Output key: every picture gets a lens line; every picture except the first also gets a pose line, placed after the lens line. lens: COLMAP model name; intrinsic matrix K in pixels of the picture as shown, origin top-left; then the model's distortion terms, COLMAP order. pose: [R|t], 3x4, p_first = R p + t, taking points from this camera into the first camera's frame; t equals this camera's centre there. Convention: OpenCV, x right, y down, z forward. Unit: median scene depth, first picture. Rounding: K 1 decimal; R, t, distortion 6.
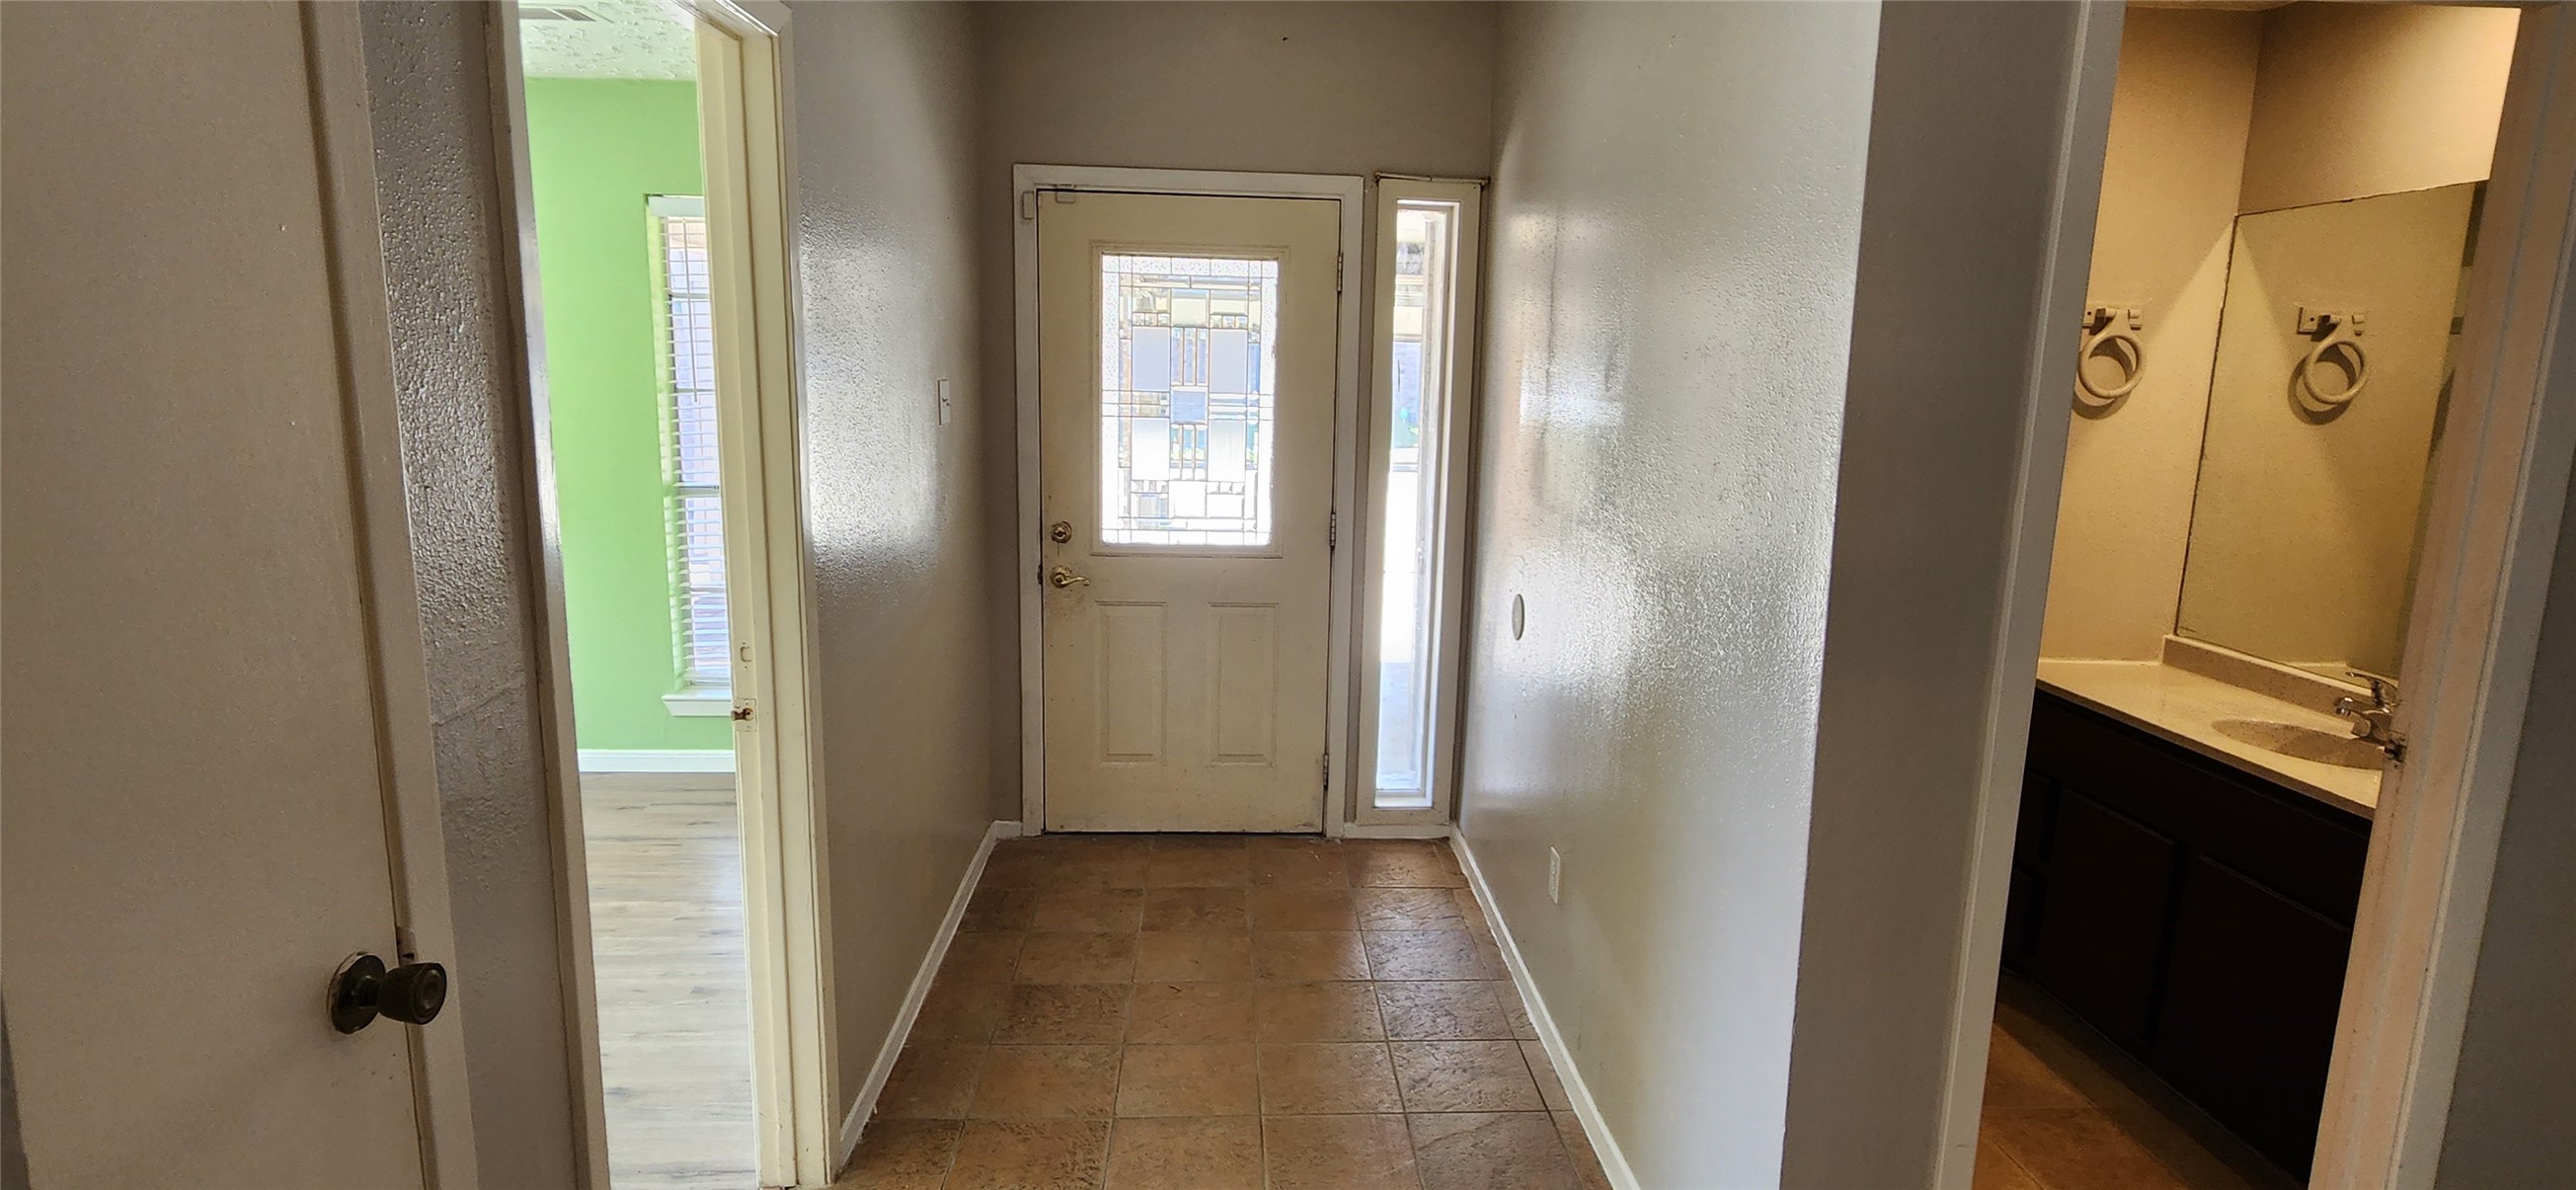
lens RADIAL K [[1327.6, 0, 1306.3], [0, 1327.6, 587.6], [0, 0, 1]] dist [0.005440, -0.002869]
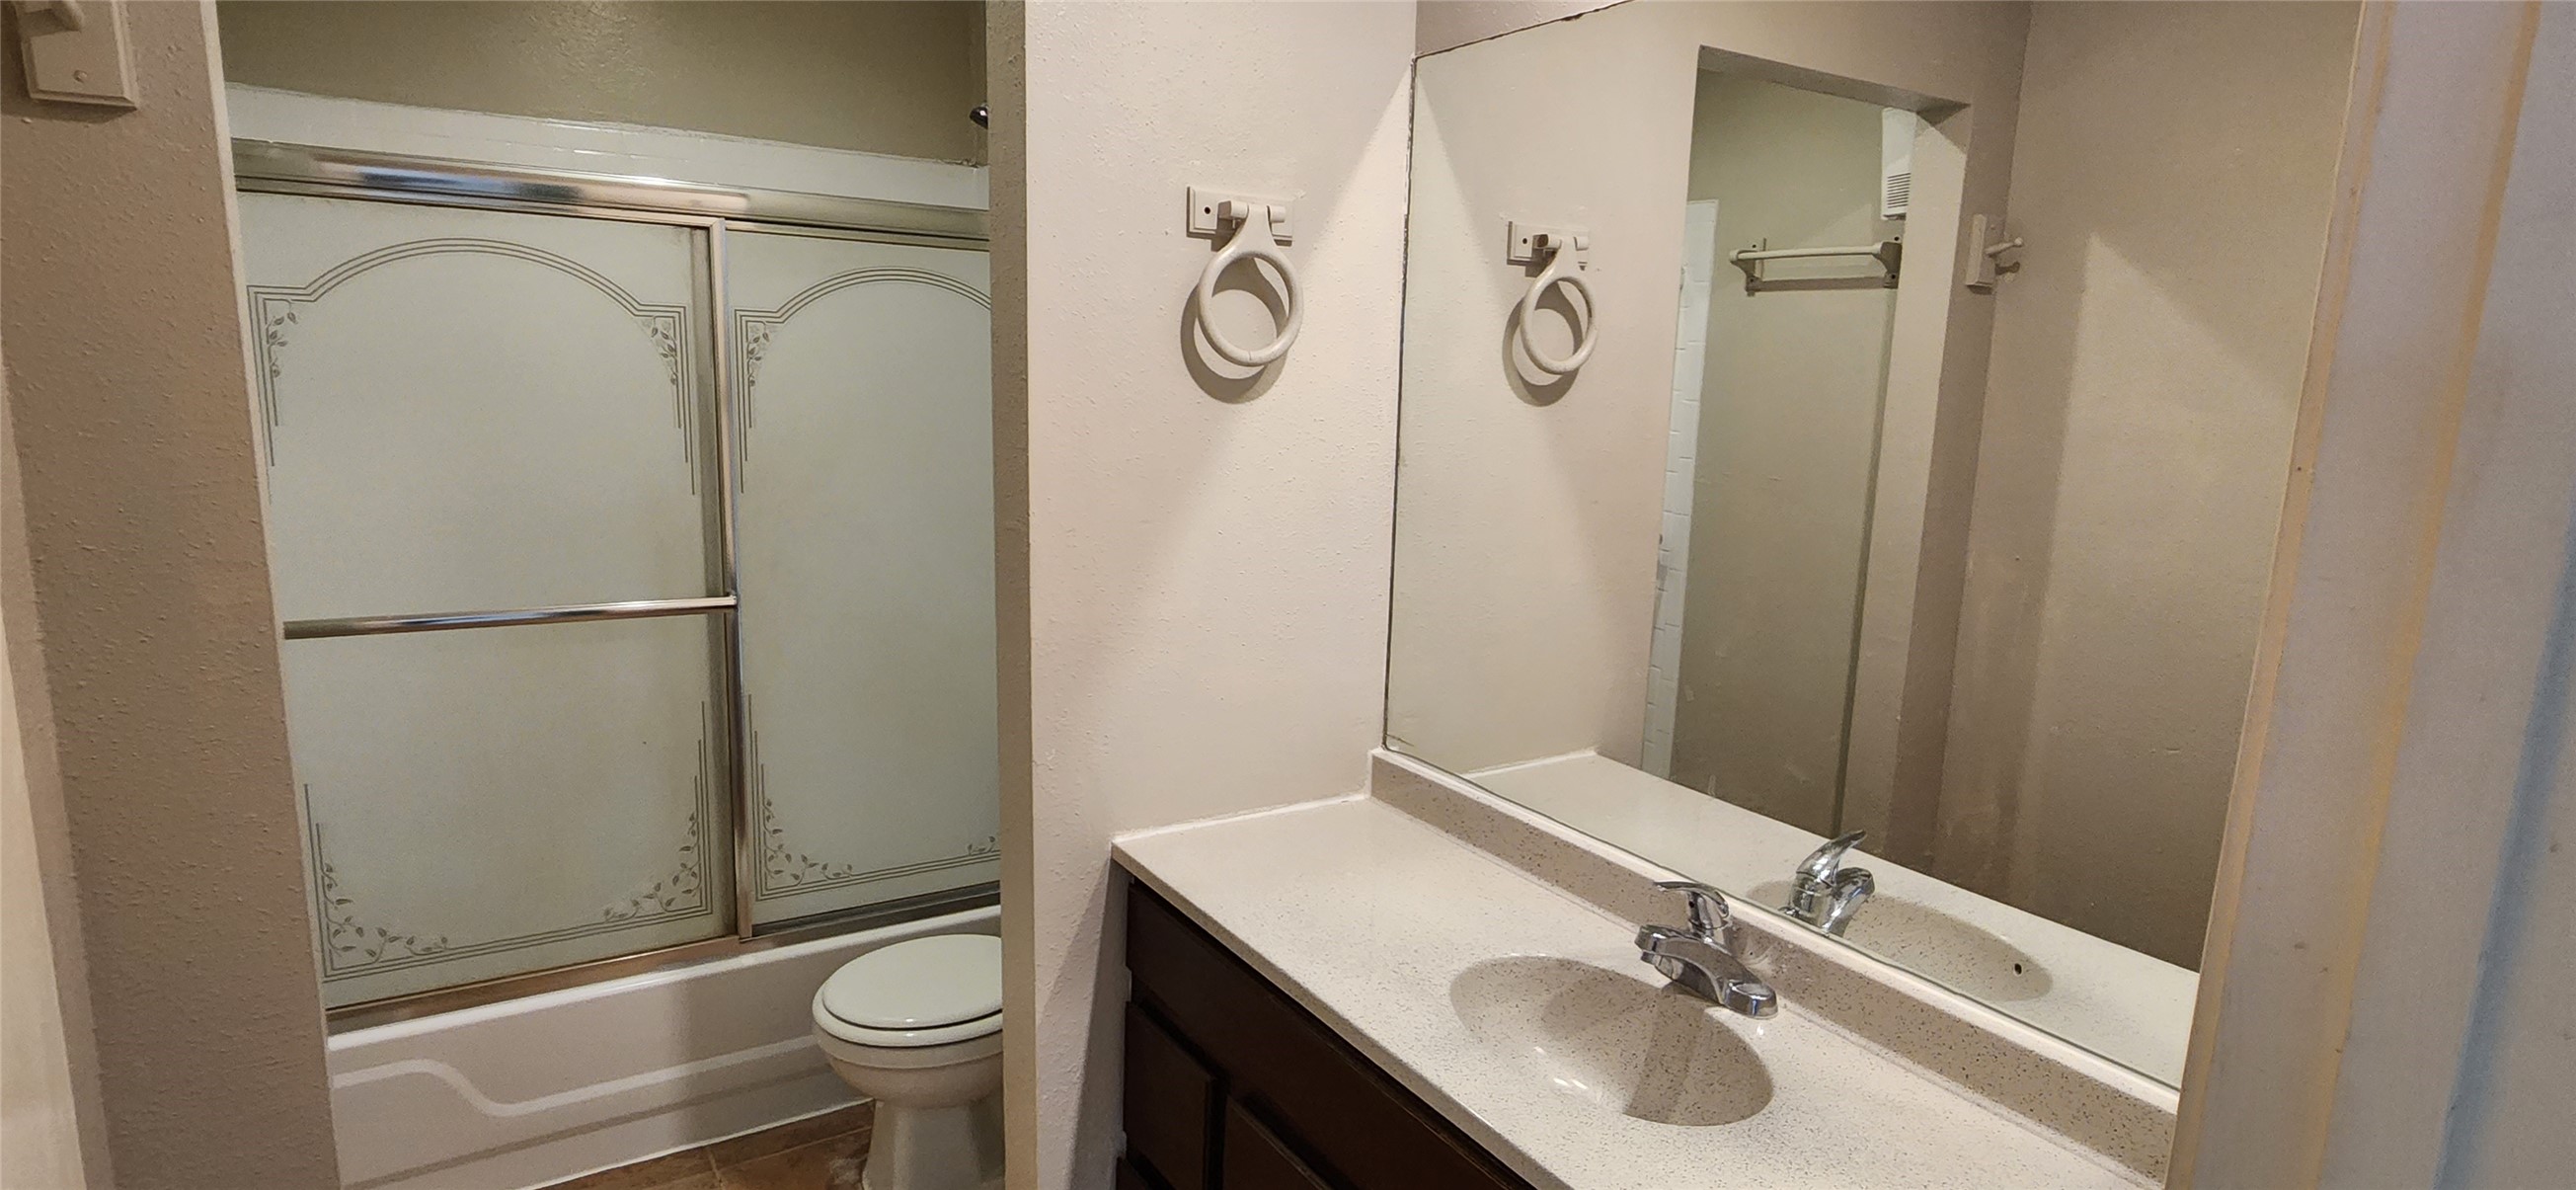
lens RADIAL K [[1327.6, 0, 1300.3], [0, 1327.6, 598.5], [0, 0, 1]] dist [0.005440, -0.002869]
pose [[0.872128, -0.086371, 0.481594, 0.340489], [0.079405, 0.996232, 0.034873, -0.061431], [-0.482792, 0.007827, 0.875700, 0.496031]]
